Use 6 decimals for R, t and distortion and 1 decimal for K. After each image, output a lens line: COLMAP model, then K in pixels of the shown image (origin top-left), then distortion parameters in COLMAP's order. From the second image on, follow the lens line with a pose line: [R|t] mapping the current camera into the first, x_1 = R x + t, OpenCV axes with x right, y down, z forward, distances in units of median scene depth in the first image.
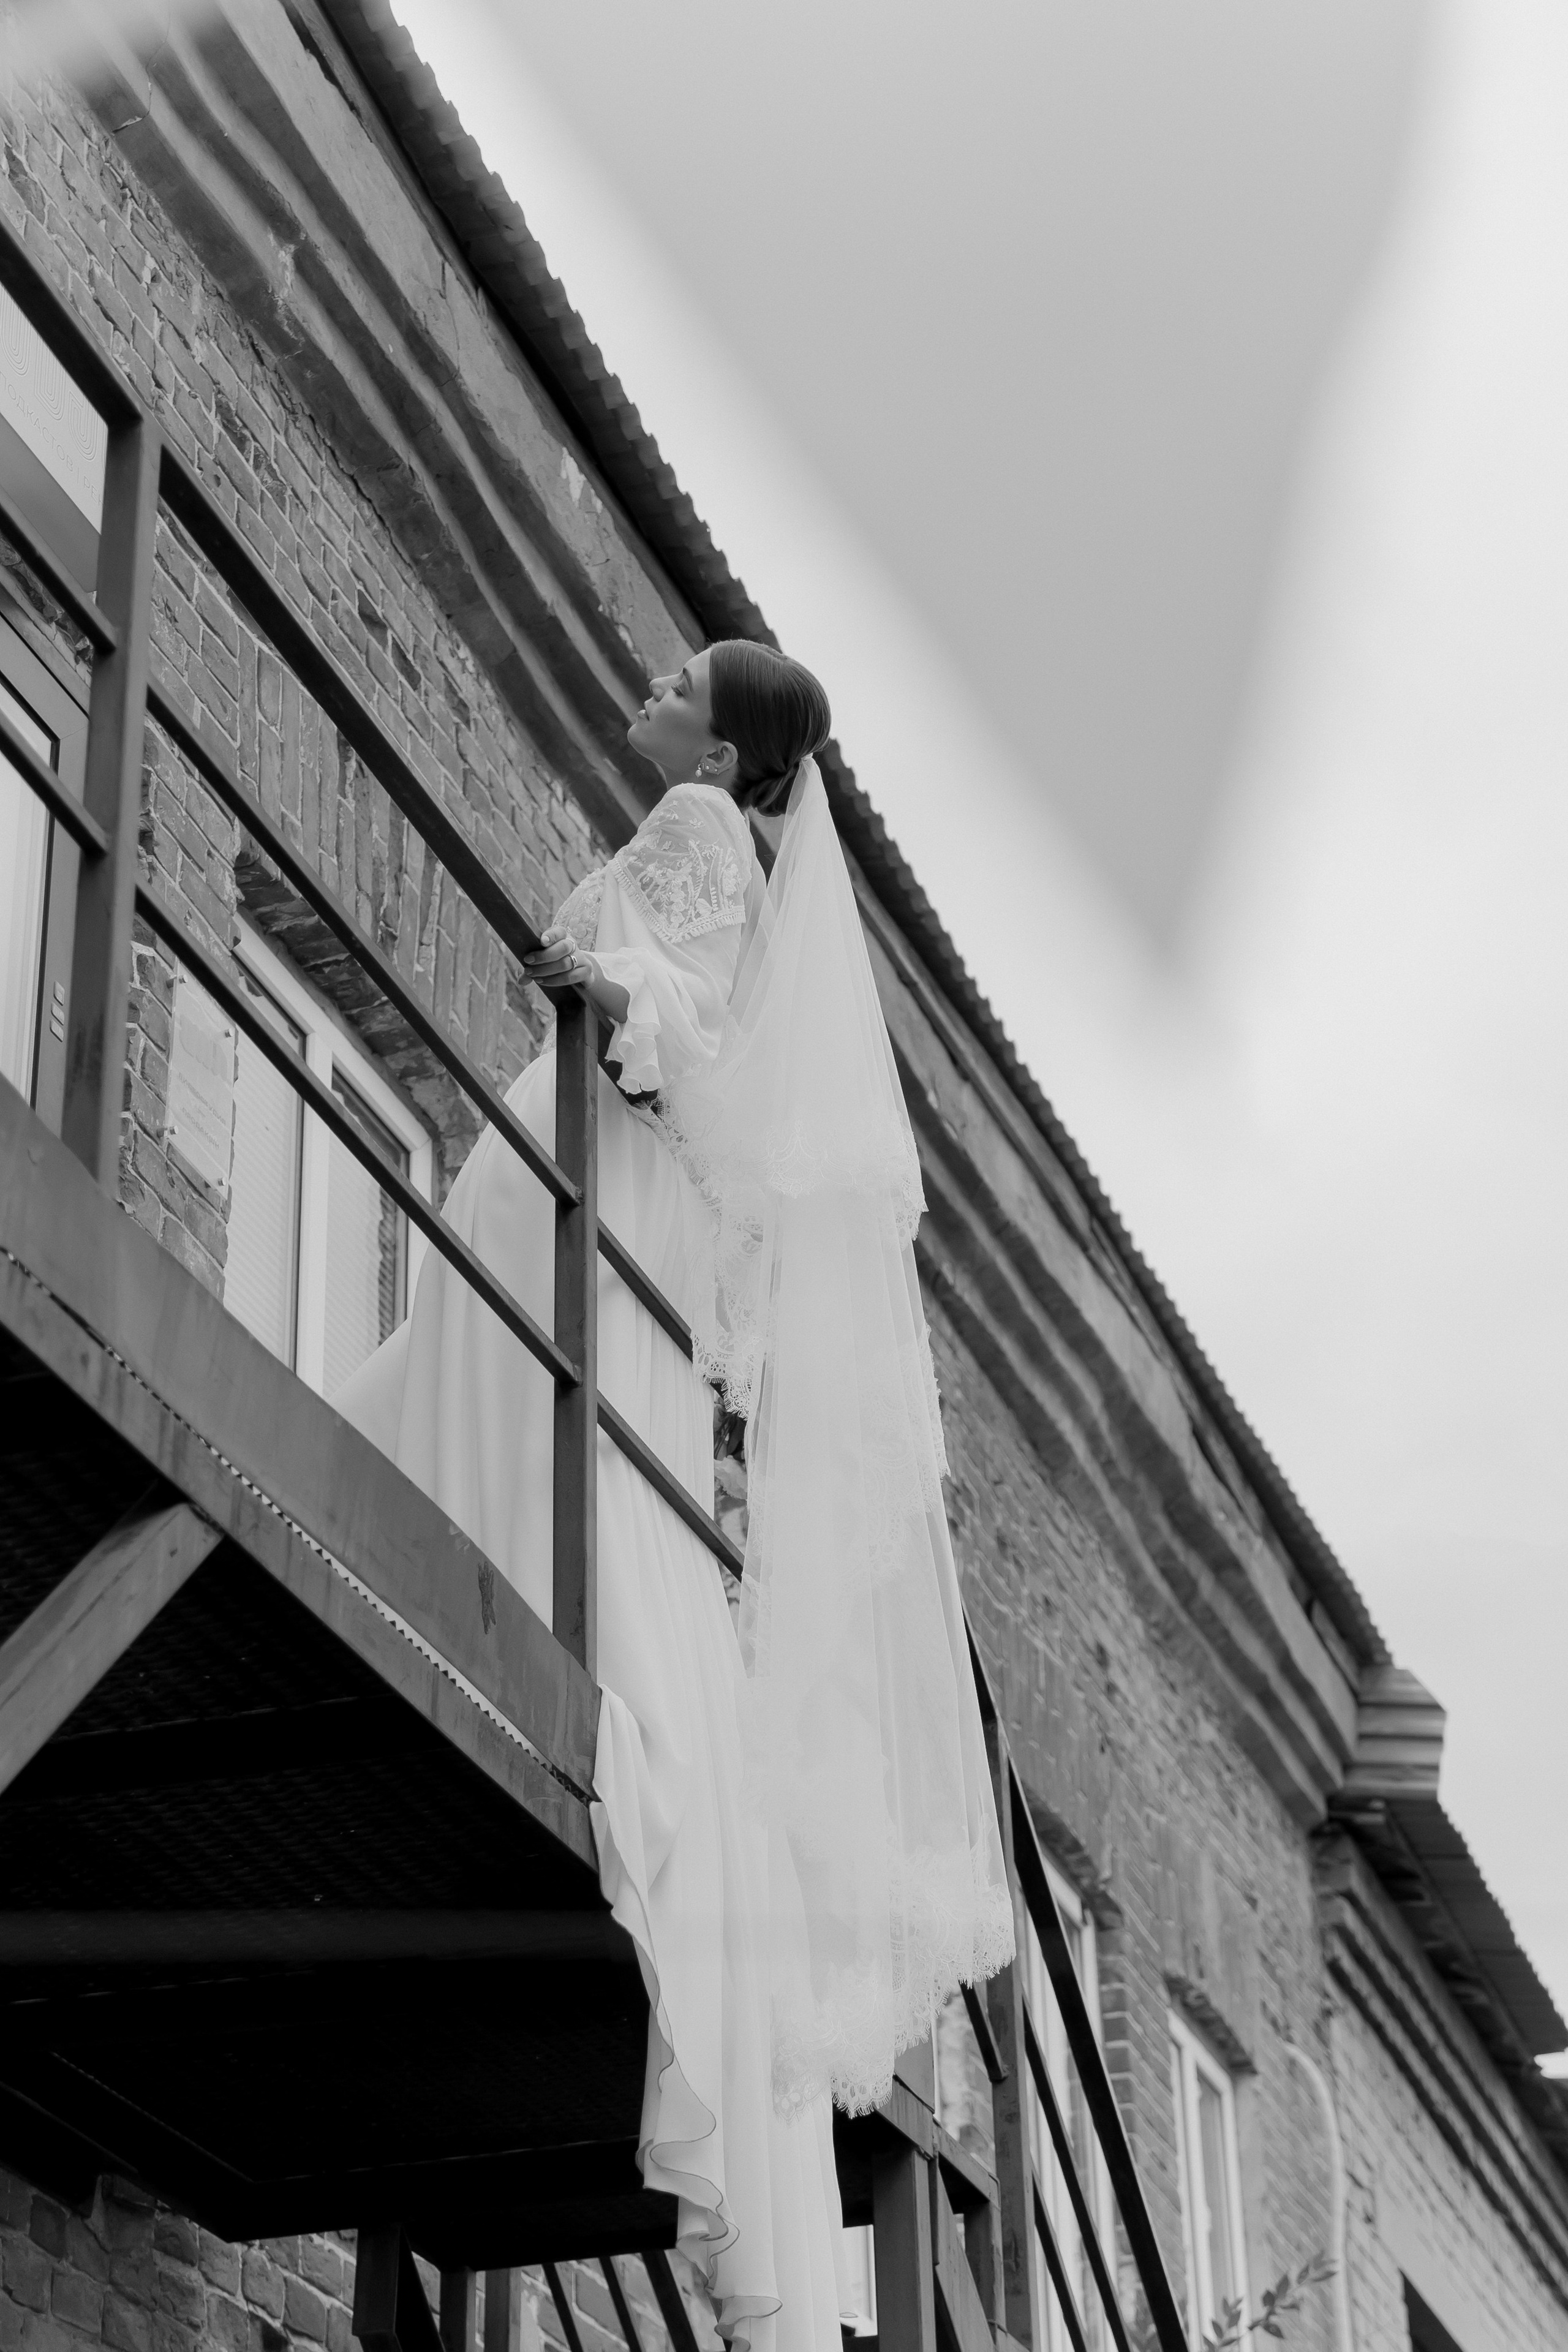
lens RADIAL K [[4442.1, 0, 784.0], [0, 4442.1, 1176.0], [0, 0, 1]] dist [0.018895, 0.119532]
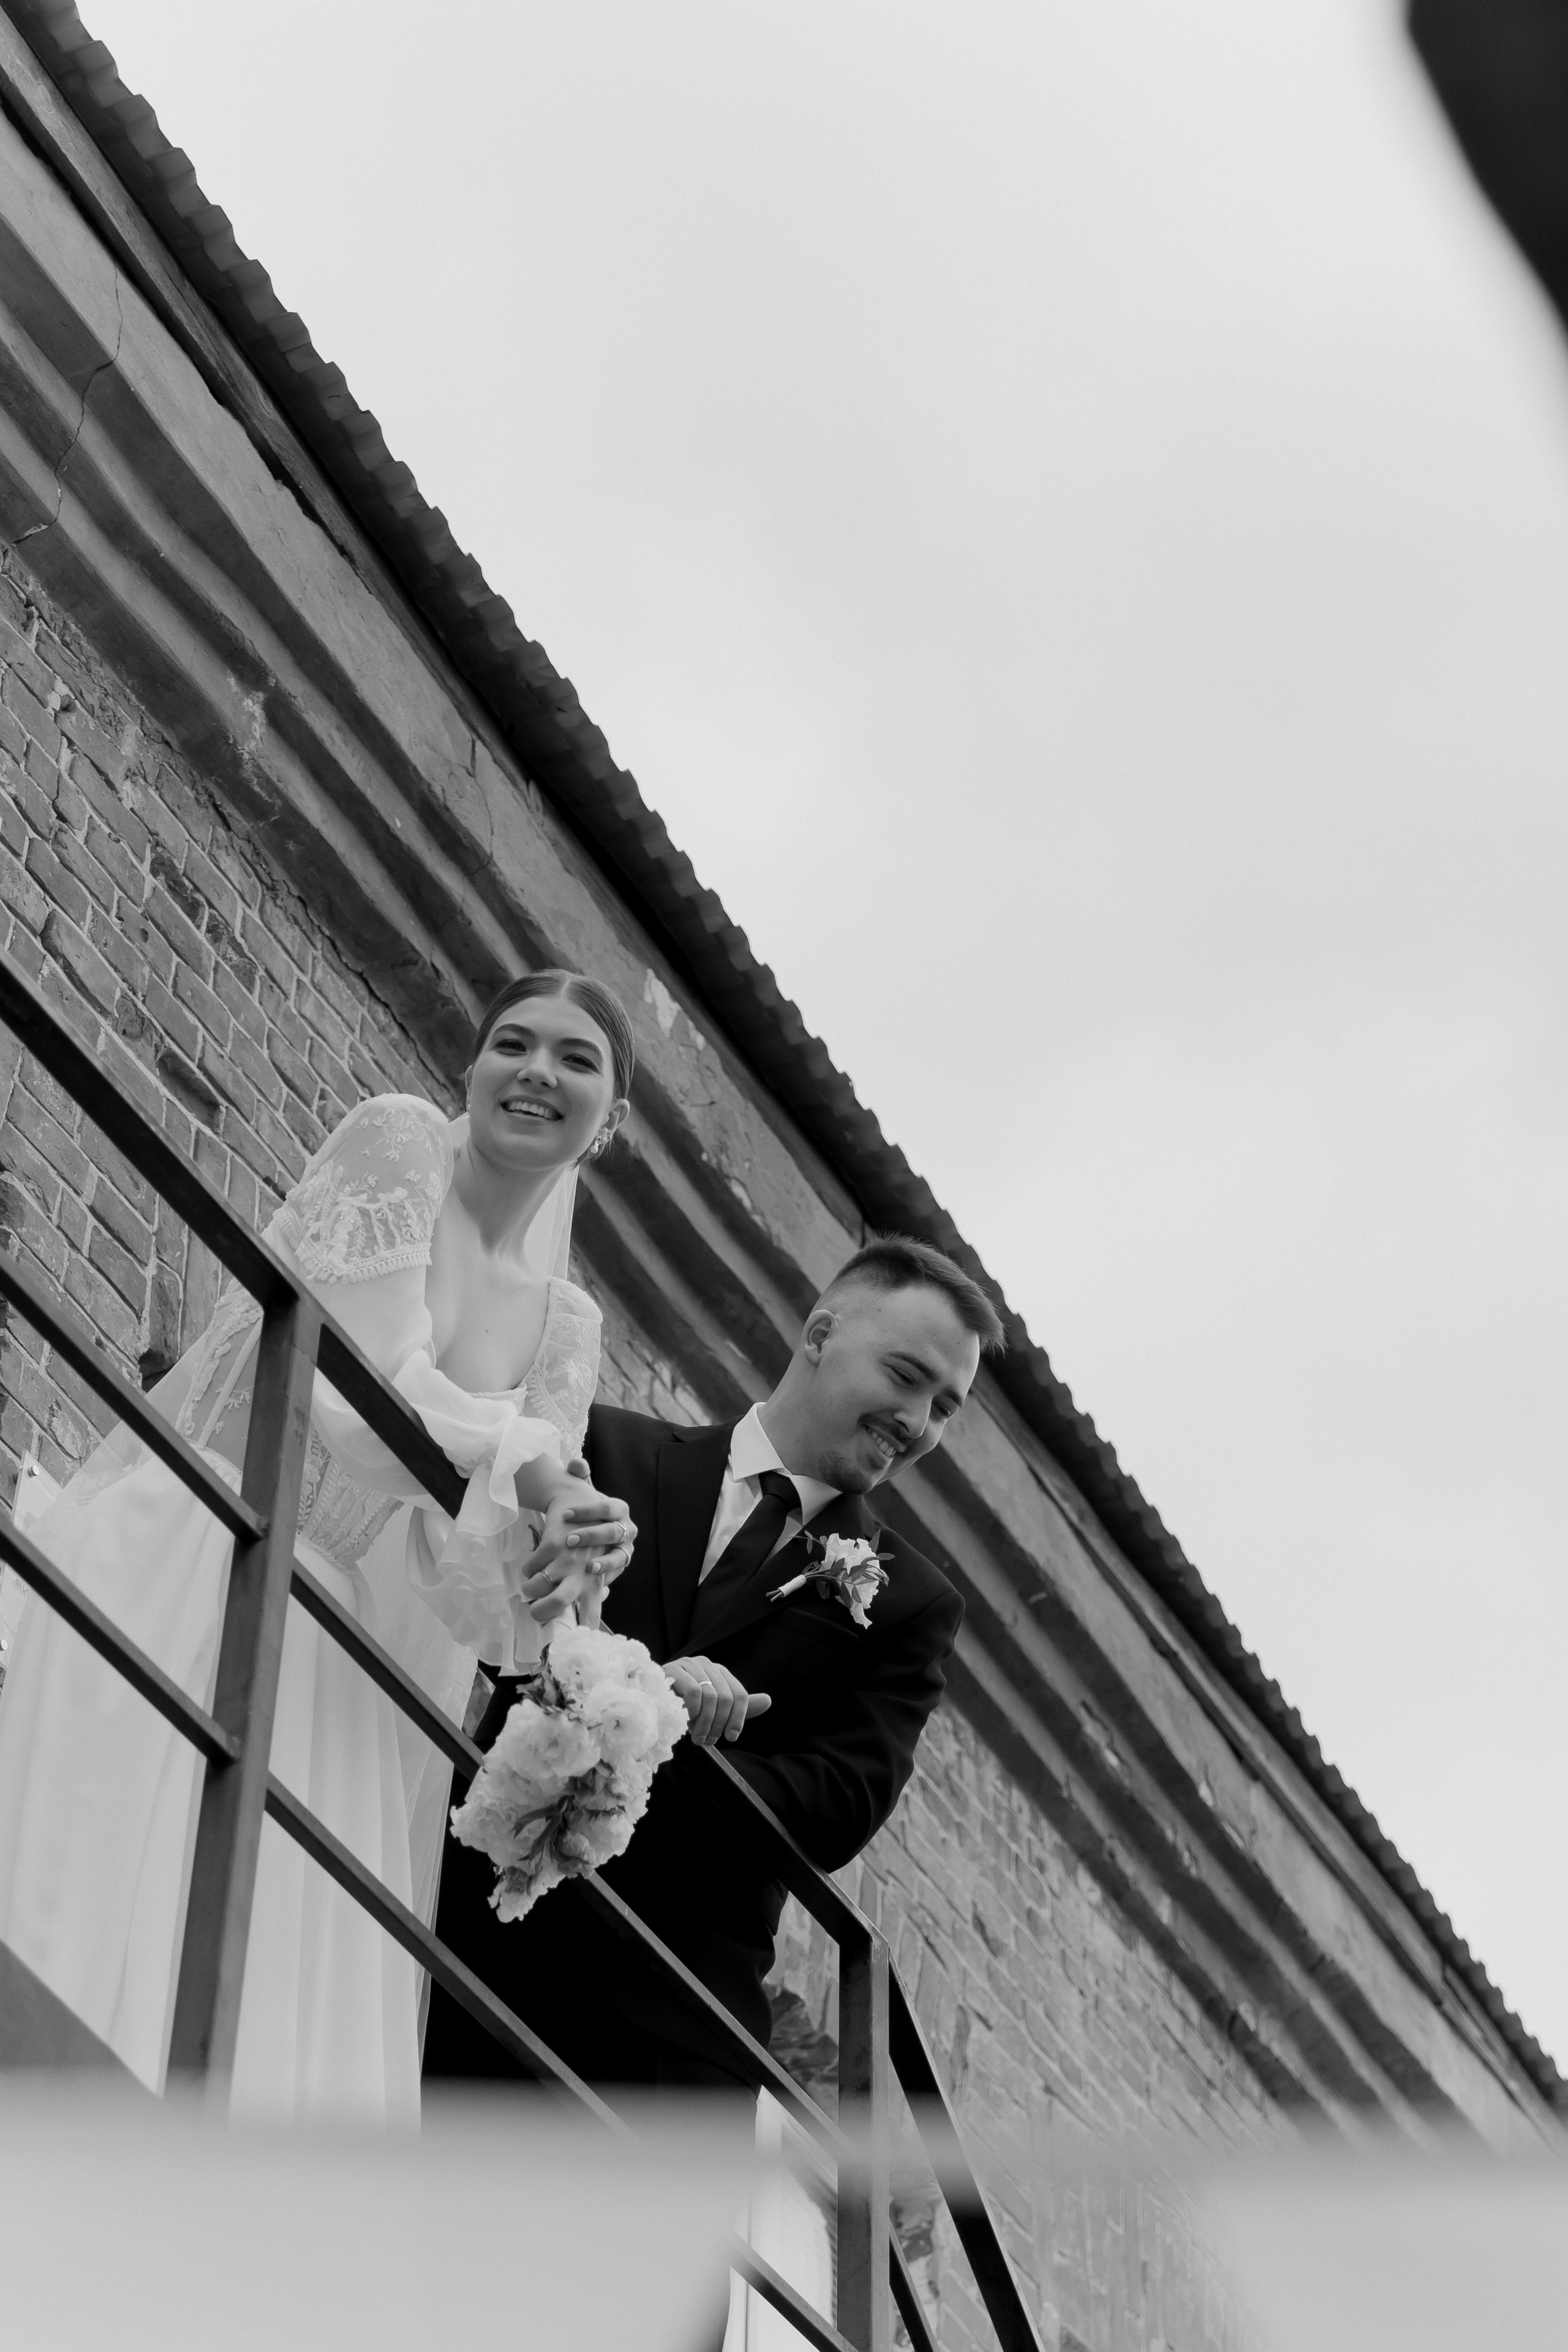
lens RADIAL K [[4594.7, 0, 784.0], [0, 4594.7, 1176.0], [0, 0, 1]] dist [0.086592, 0.056429]
pose [[0.990431, -0.055733, -0.126257, 0.091172], [0.026357, 0.974380, -0.223358, 0.078575], [0.135471, 0.217892, 0.966525, 0.161205]]
